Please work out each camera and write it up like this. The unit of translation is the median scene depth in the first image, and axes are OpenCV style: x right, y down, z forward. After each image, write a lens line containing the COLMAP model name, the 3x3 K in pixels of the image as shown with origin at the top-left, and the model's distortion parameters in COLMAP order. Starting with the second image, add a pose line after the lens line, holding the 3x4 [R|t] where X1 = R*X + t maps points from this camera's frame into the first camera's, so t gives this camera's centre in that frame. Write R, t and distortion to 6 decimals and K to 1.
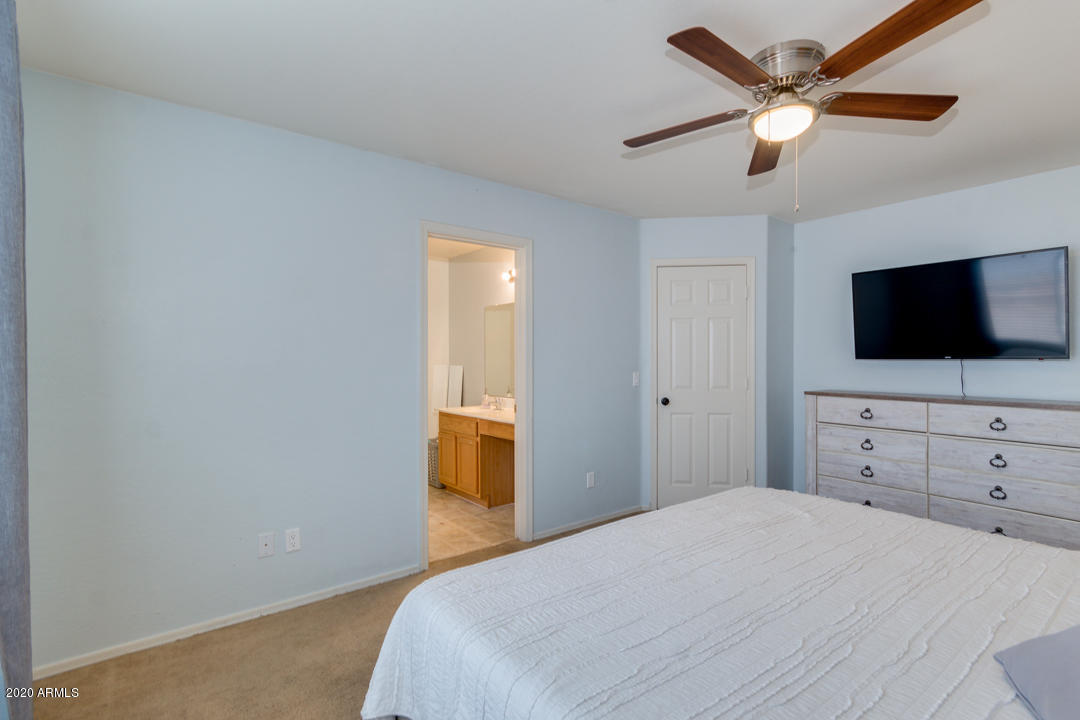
lens RADIAL K [[501.2, 0, 537.3], [0, 501.2, 363.0], [0, 0, 1]] dist [-0.000275, -0.000011]
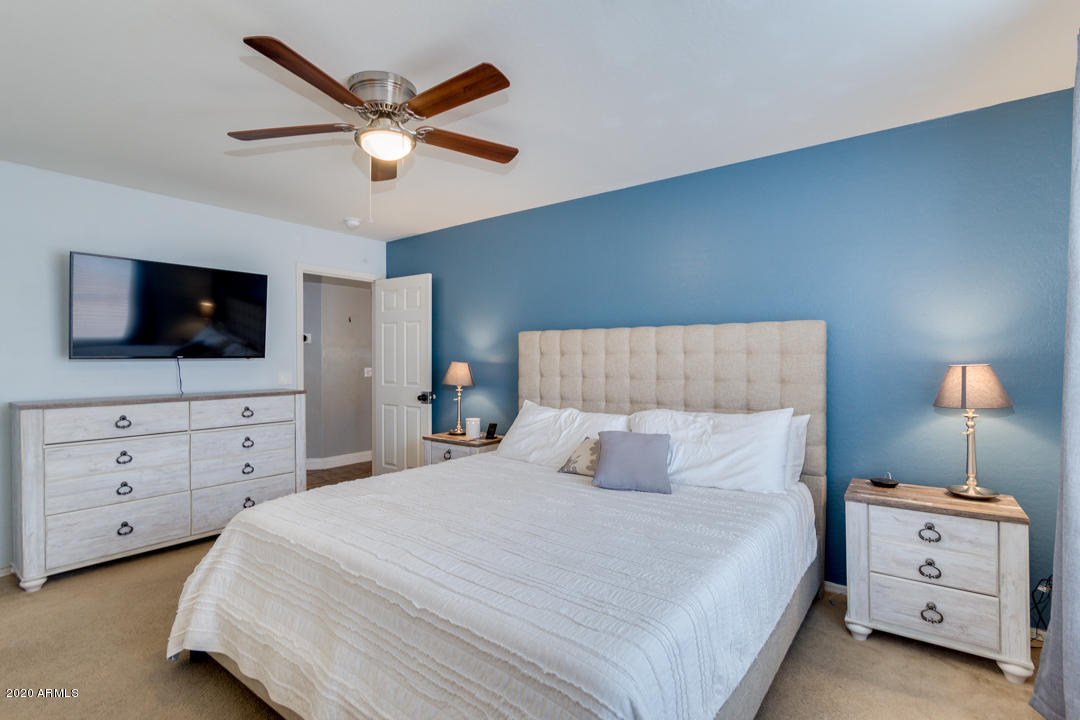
lens RADIAL K [[501.2, 0, 537.3], [0, 501.2, 363.0], [0, 0, 1]] dist [-0.000275, -0.000011]
pose [[-0.262454, -0.008004, 0.964911, -0.387164], [0.012007, 0.999861, 0.011560, -0.002271], [-0.964870, 0.014619, -0.262321, 0.569187]]
